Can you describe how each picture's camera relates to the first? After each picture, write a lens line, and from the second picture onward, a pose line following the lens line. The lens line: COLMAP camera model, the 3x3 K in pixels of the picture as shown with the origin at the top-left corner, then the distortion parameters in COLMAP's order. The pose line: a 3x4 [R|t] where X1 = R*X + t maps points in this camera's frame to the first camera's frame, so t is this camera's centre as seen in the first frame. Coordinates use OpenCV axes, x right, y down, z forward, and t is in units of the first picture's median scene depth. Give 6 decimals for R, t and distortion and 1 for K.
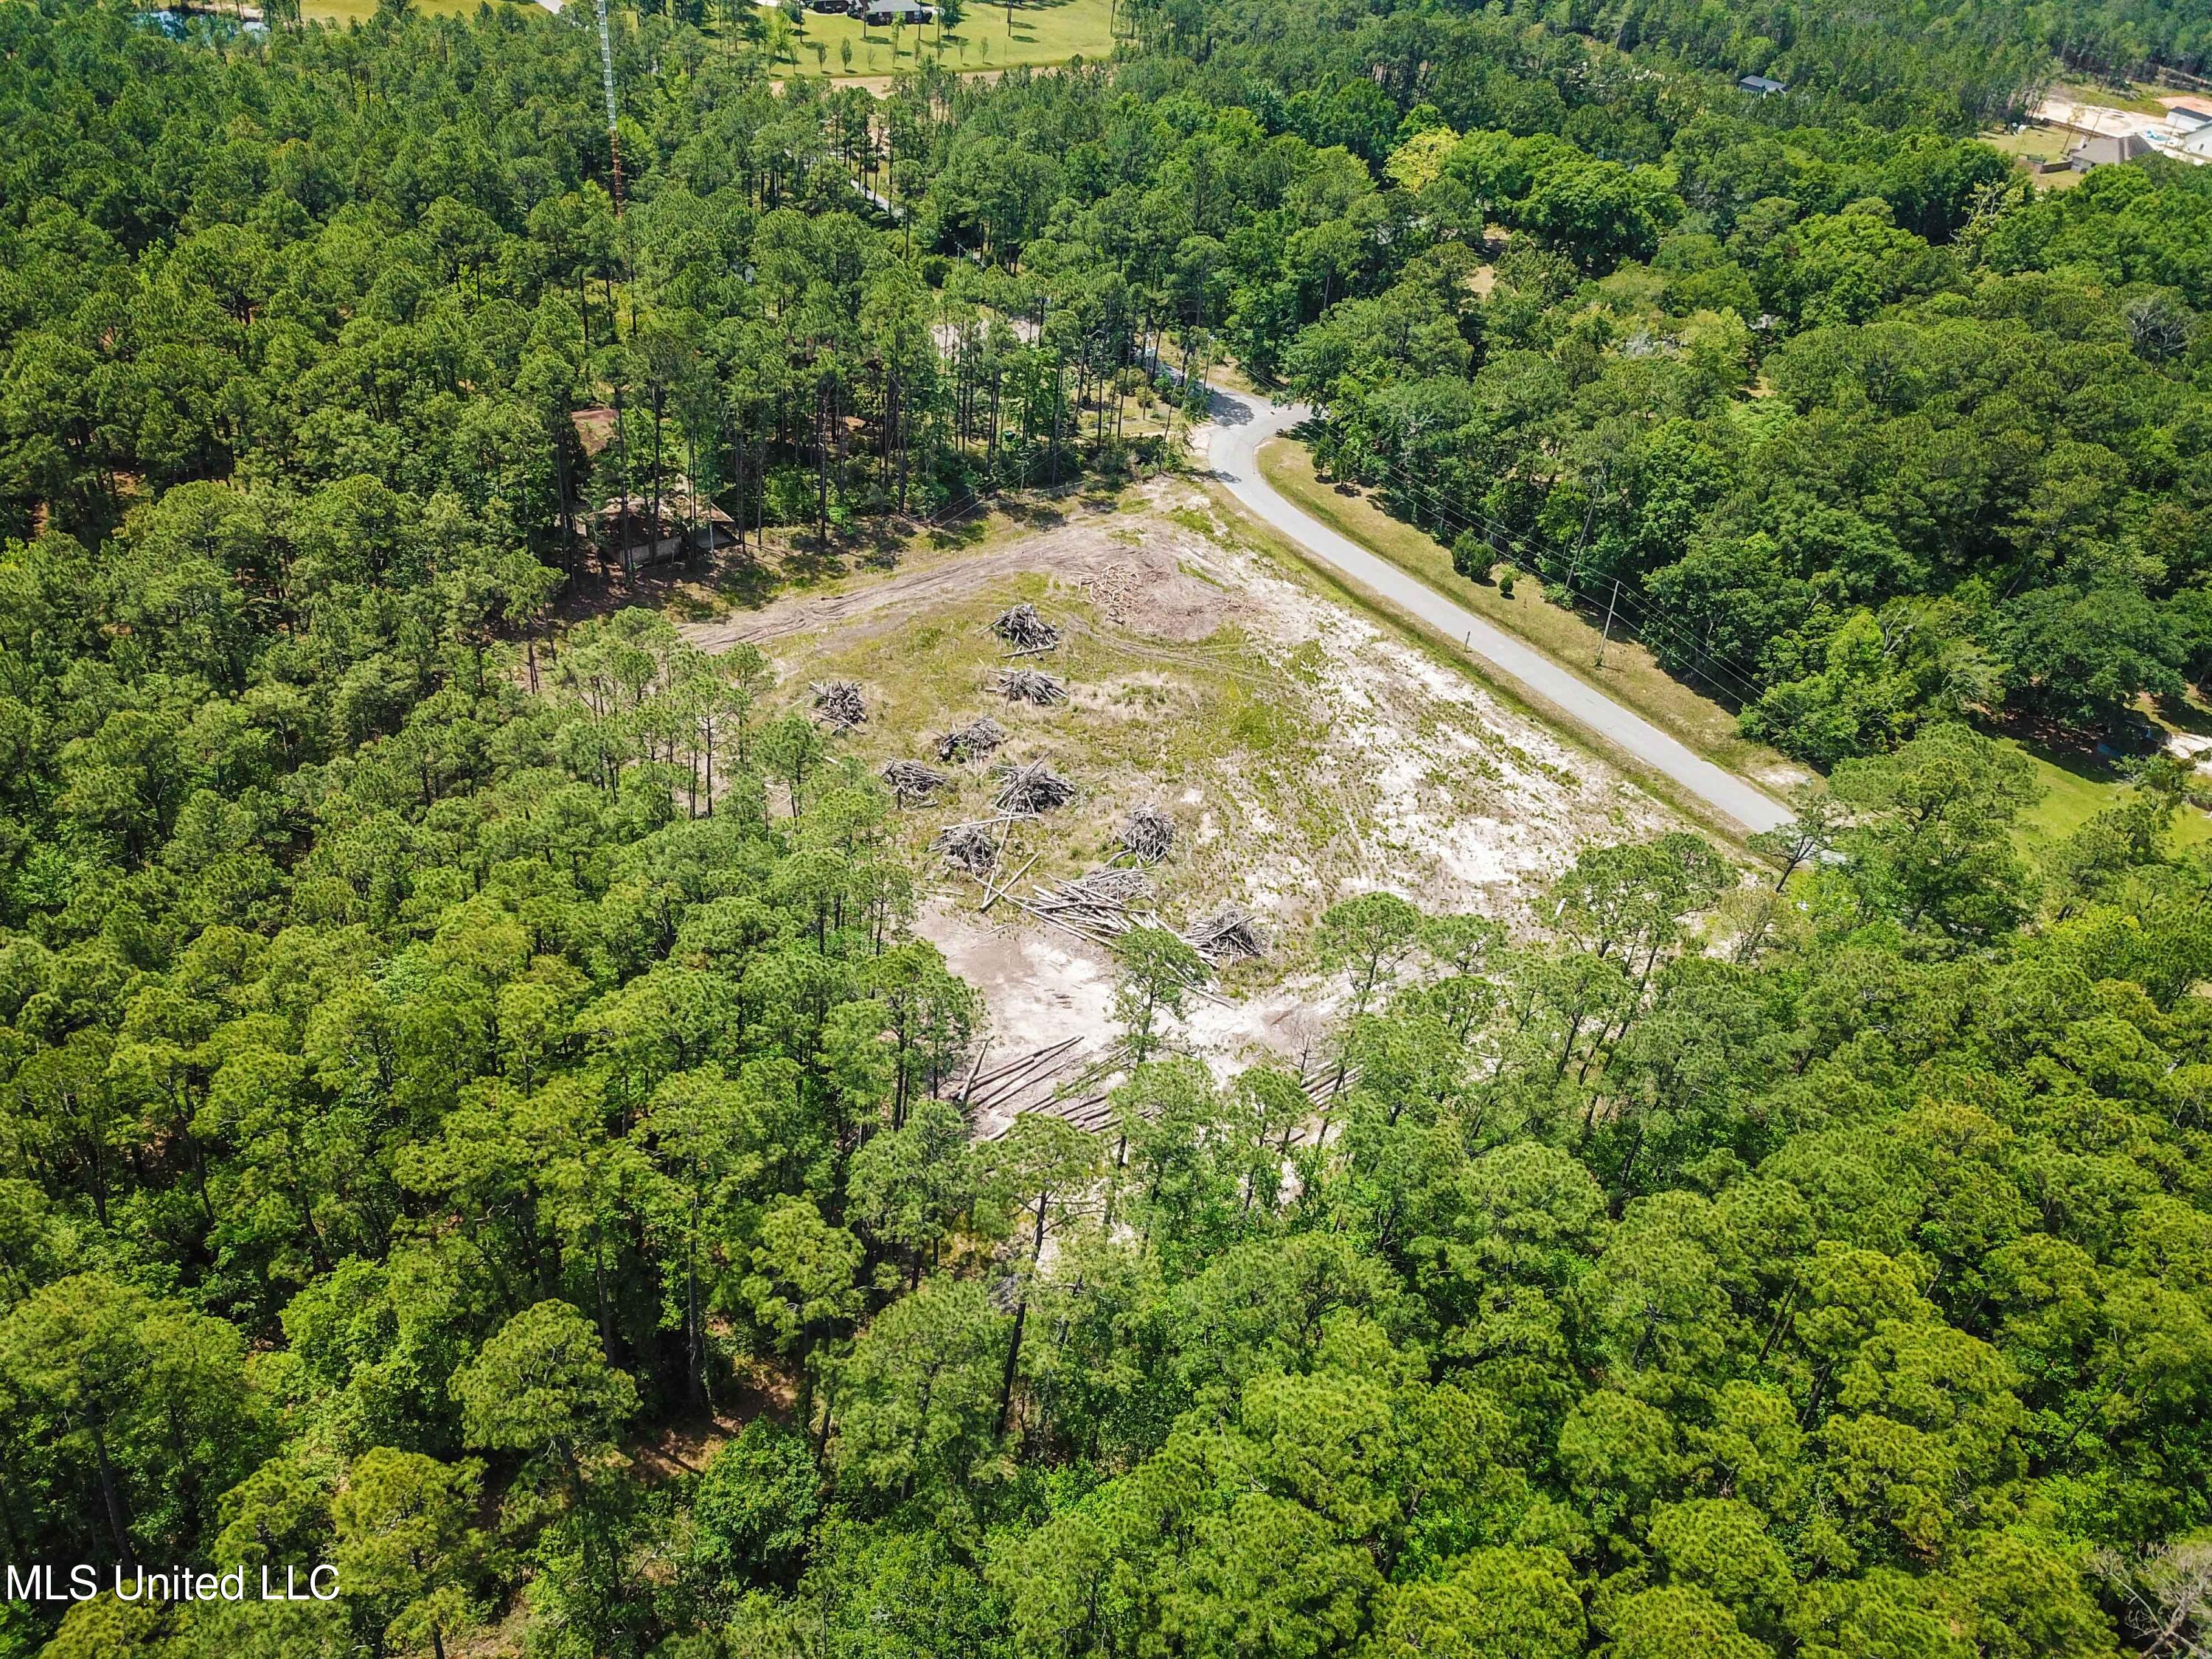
lens RADIAL K [[1686.8, 0, 1104.0], [0, 1686.8, 818.4], [0, 0, 1]] dist [0.026666, -0.042377]
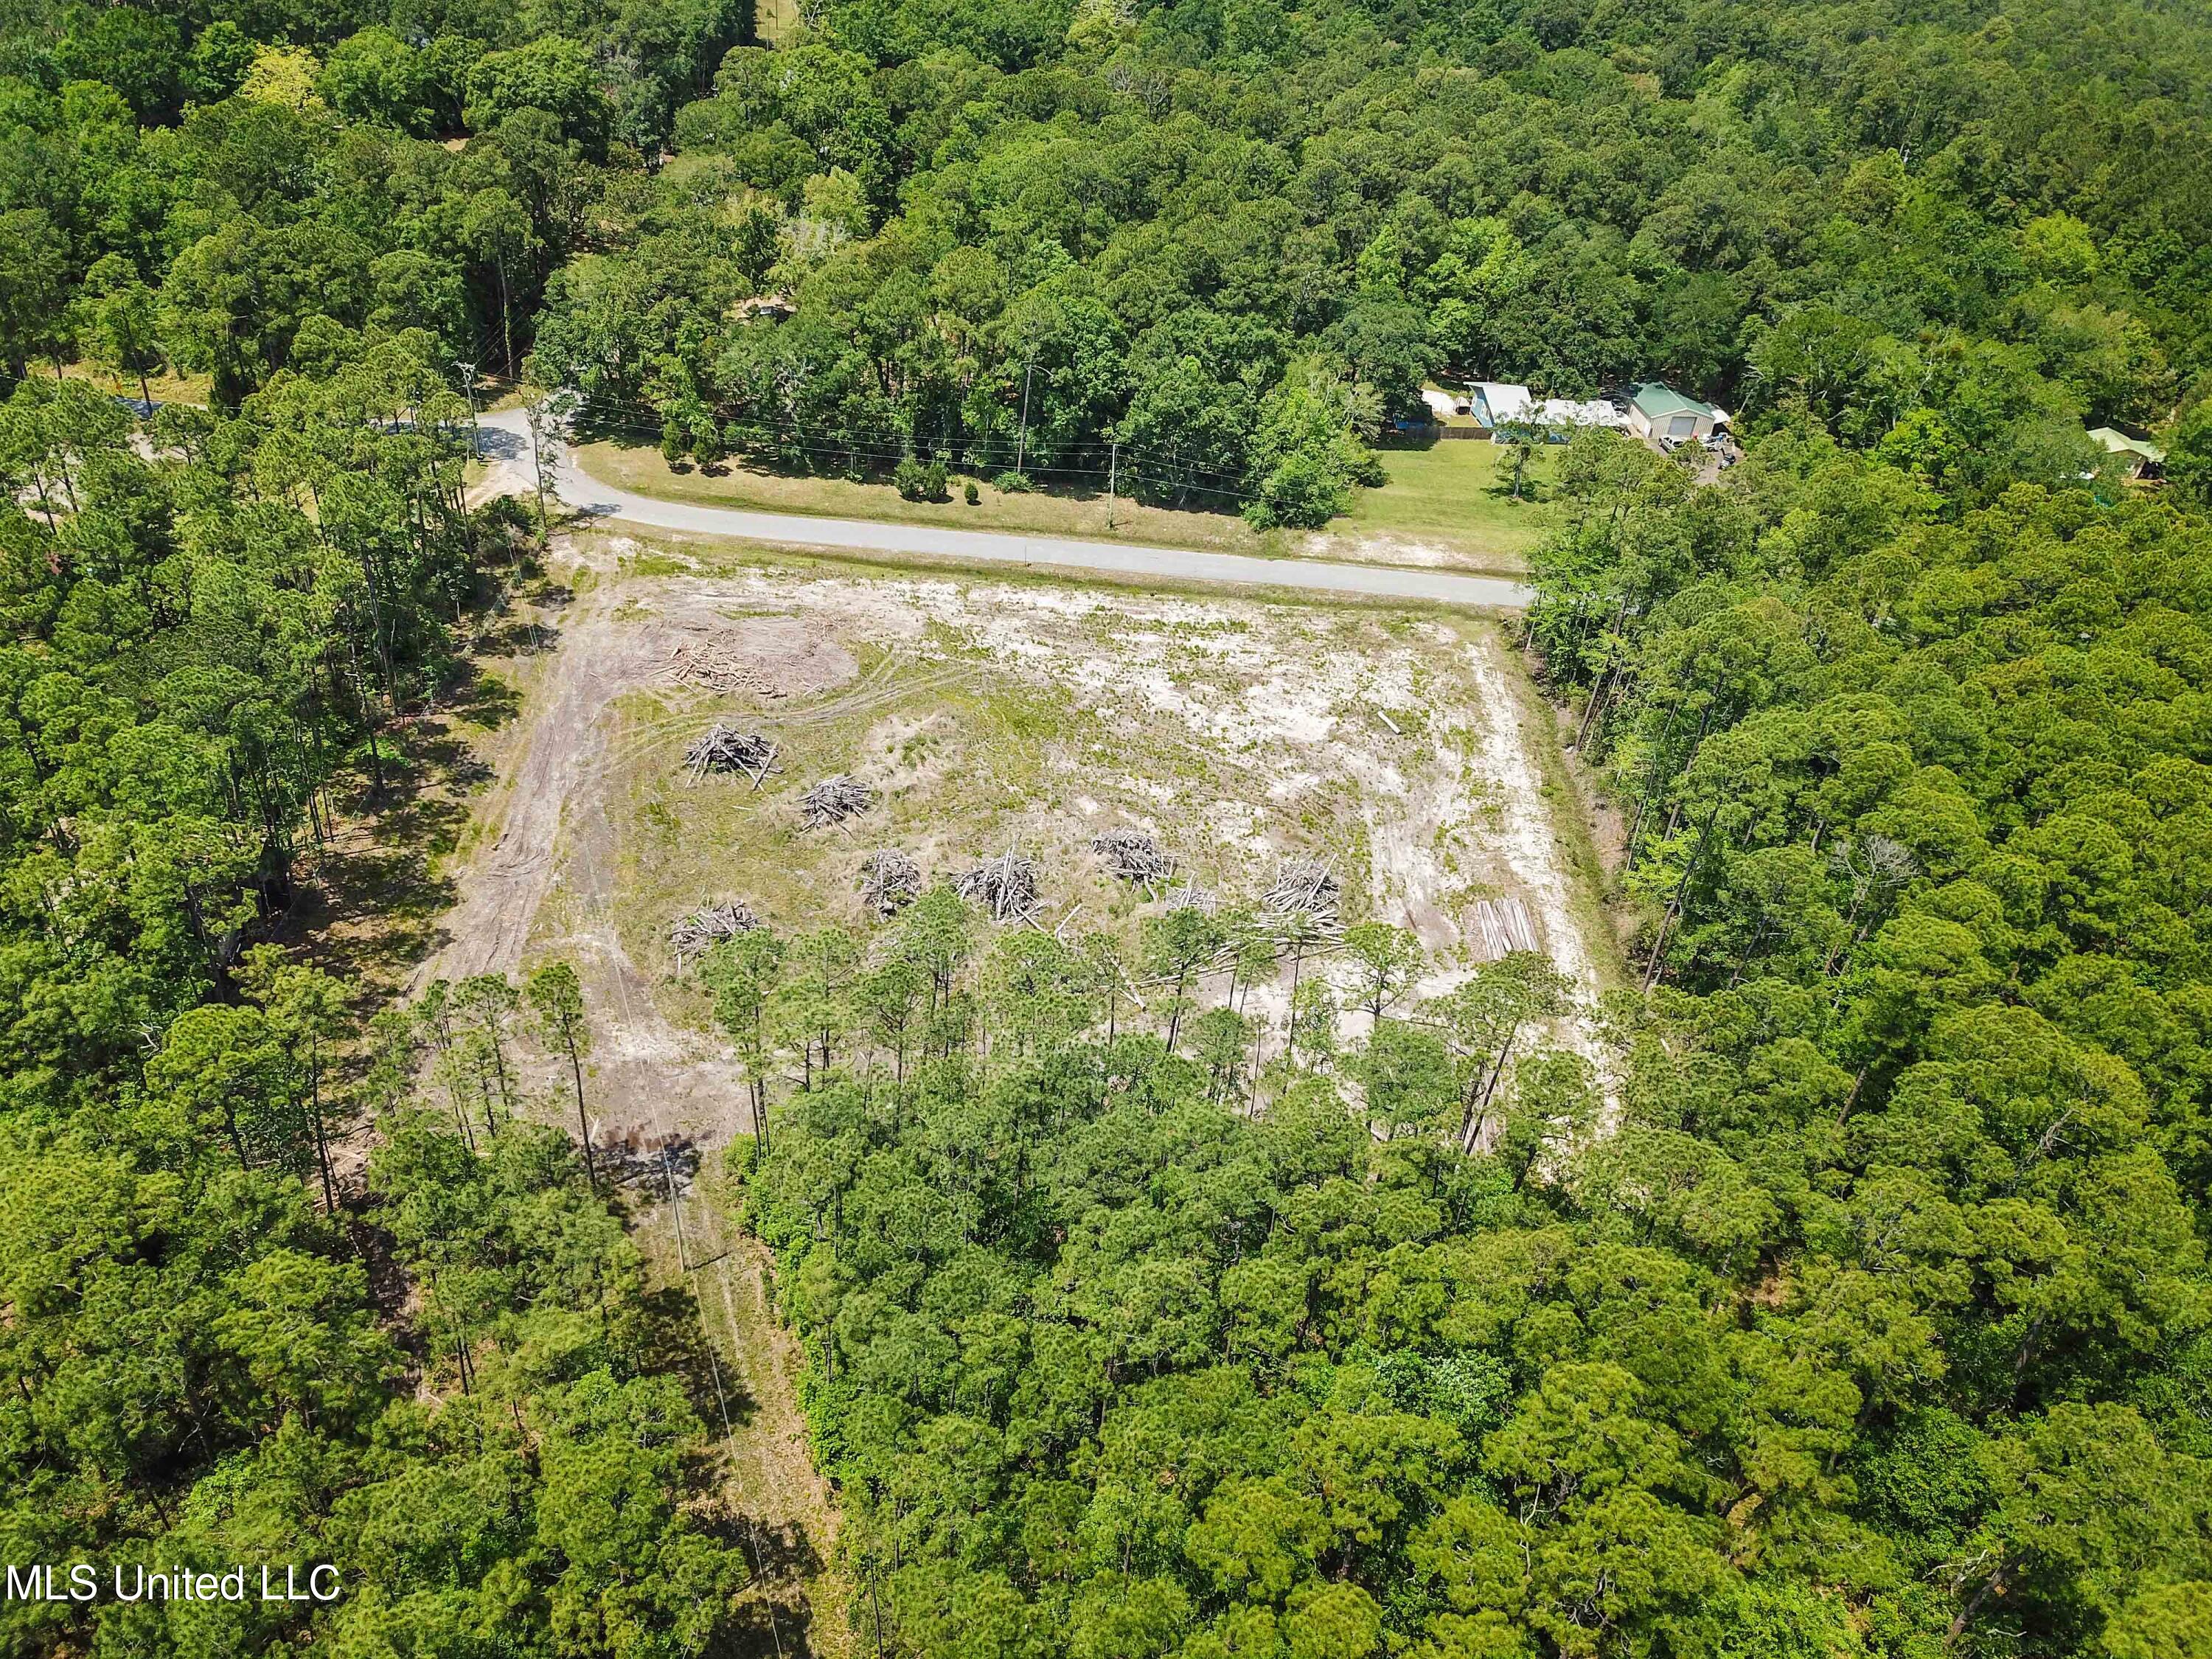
lens RADIAL K [[1686.8, 0, 1103.0], [0, 1686.8, 836.9], [0, 0, 1]] dist [0.026666, -0.042377]
pose [[0.590687, -0.511616, 0.623969, -0.461442], [0.434596, 0.853265, 0.288209, -0.226936], [-0.679864, 0.100933, 0.726359, 0.249194]]
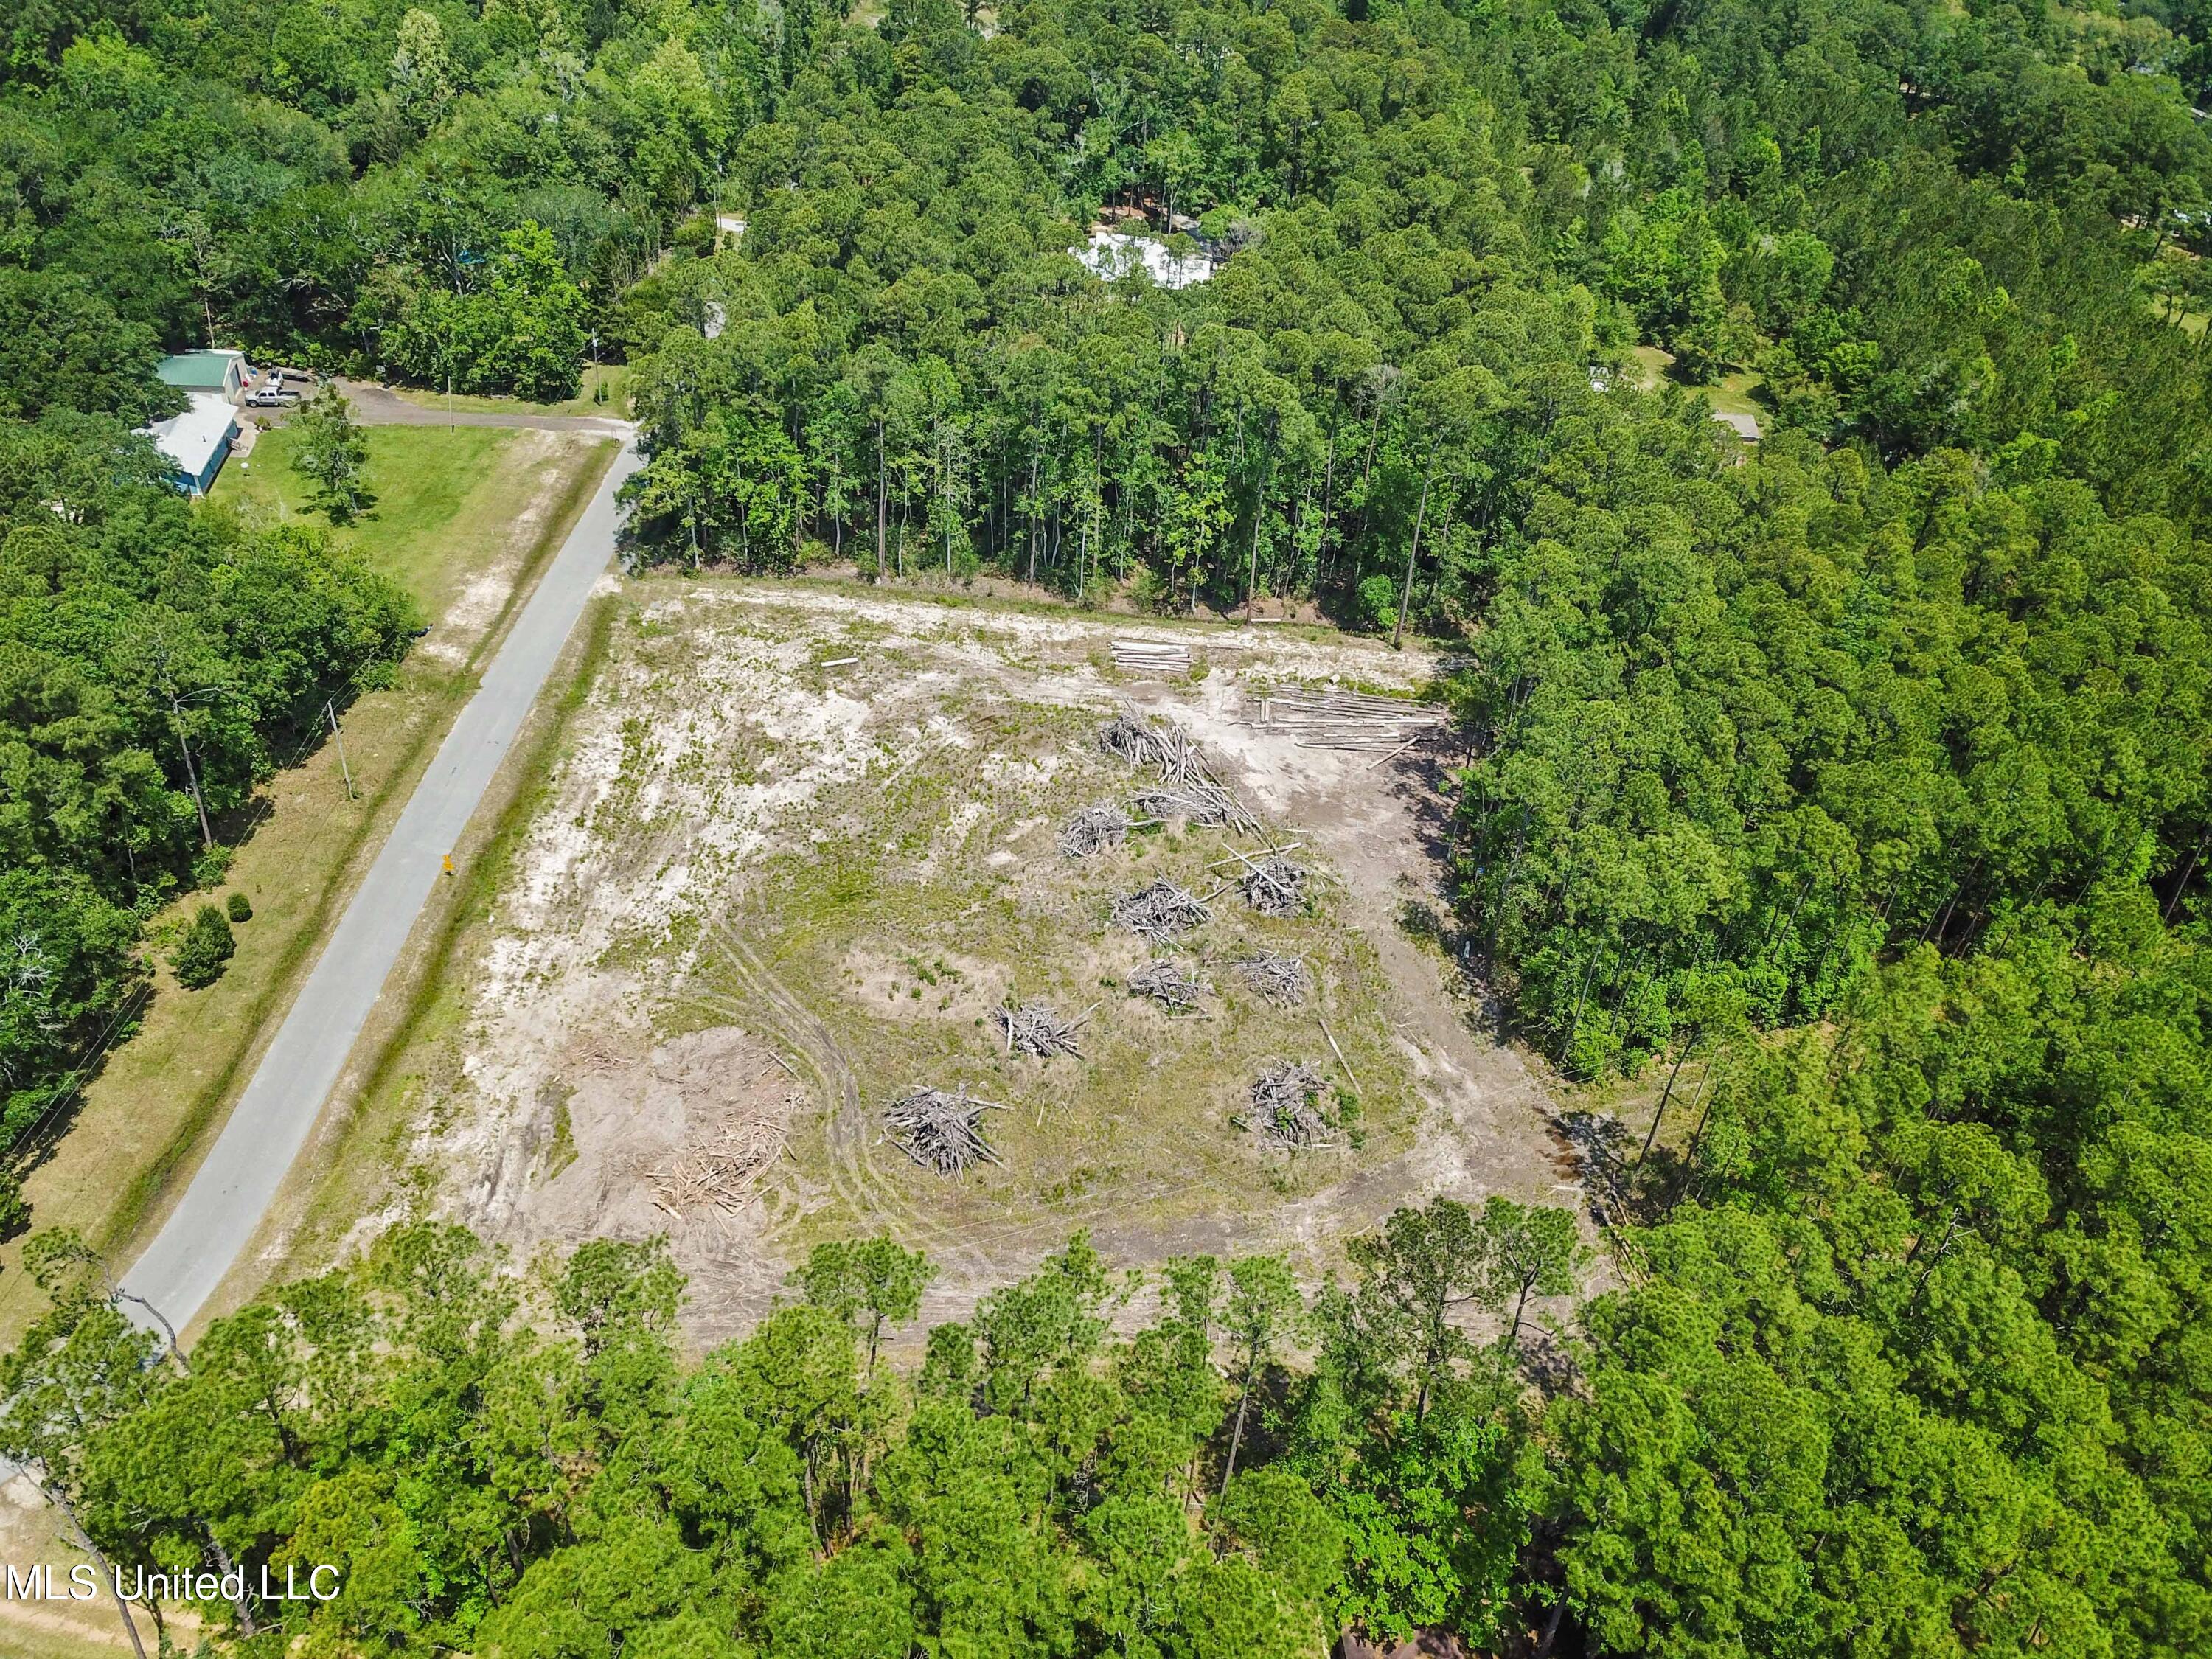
lens RADIAL K [[1686.8, 0, 1117.9], [0, 1686.8, 822.5], [0, 0, 1]] dist [0.026666, -0.042377]
pose [[-0.800537, -0.472984, 0.368004, -0.275489], [0.201727, 0.365557, 0.908666, -0.707485], [-0.564311, 0.801657, -0.197229, 0.945134]]
